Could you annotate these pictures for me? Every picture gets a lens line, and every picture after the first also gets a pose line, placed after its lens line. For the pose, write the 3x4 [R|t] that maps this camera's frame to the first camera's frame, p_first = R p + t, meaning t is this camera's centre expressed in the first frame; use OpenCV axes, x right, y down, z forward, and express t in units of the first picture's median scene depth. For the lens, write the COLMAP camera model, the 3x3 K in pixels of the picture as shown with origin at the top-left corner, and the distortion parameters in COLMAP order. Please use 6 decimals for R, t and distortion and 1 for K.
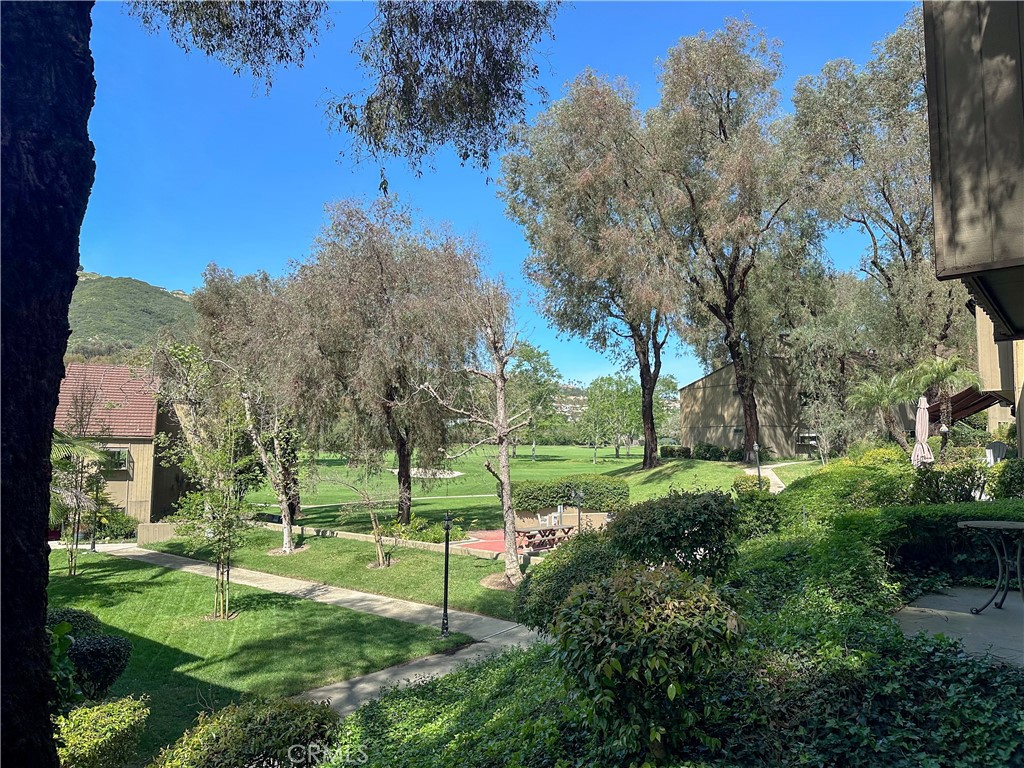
lens RADIAL K [[703.3, 0, 514.5], [0, 703.3, 395.4], [0, 0, 1]] dist [0.156579, -0.300930]
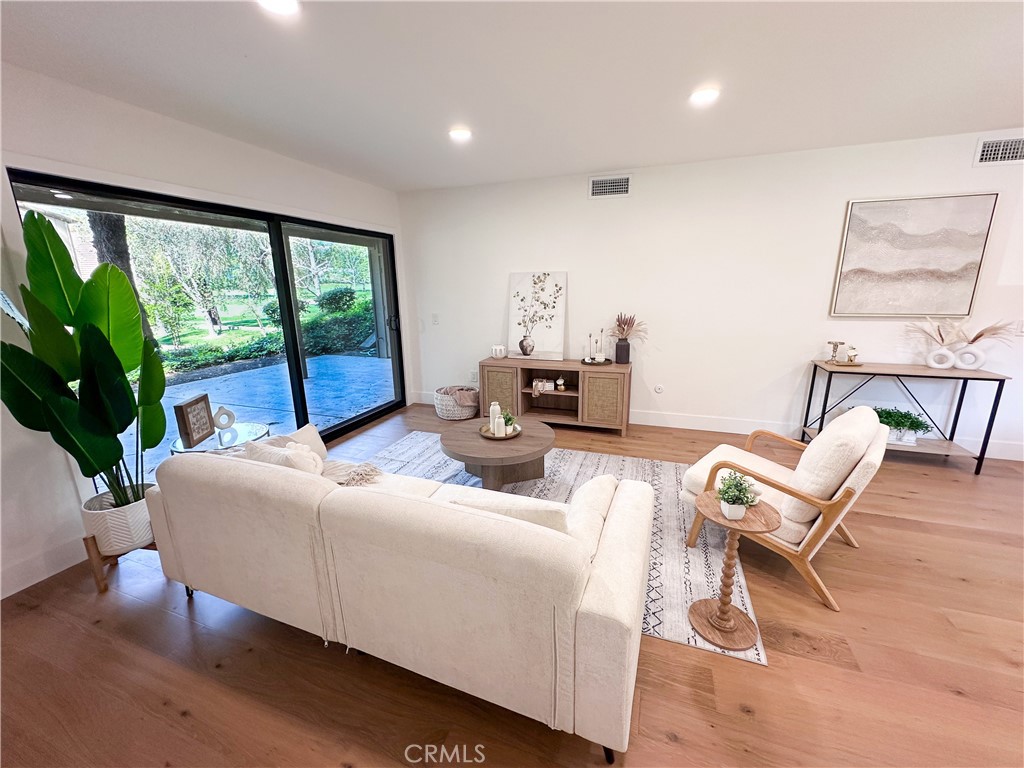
lens RADIAL K [[406.2, 0, 512.0], [0, 406.2, 384.0], [0, 0, 1]] dist [-0.000595, -0.000080]
pose [[0.947144, -0.098132, 0.305432, 0.073119], [-0.001340, 0.950849, 0.309653, -0.004176], [-0.320806, -0.293695, 0.900459, -0.209984]]
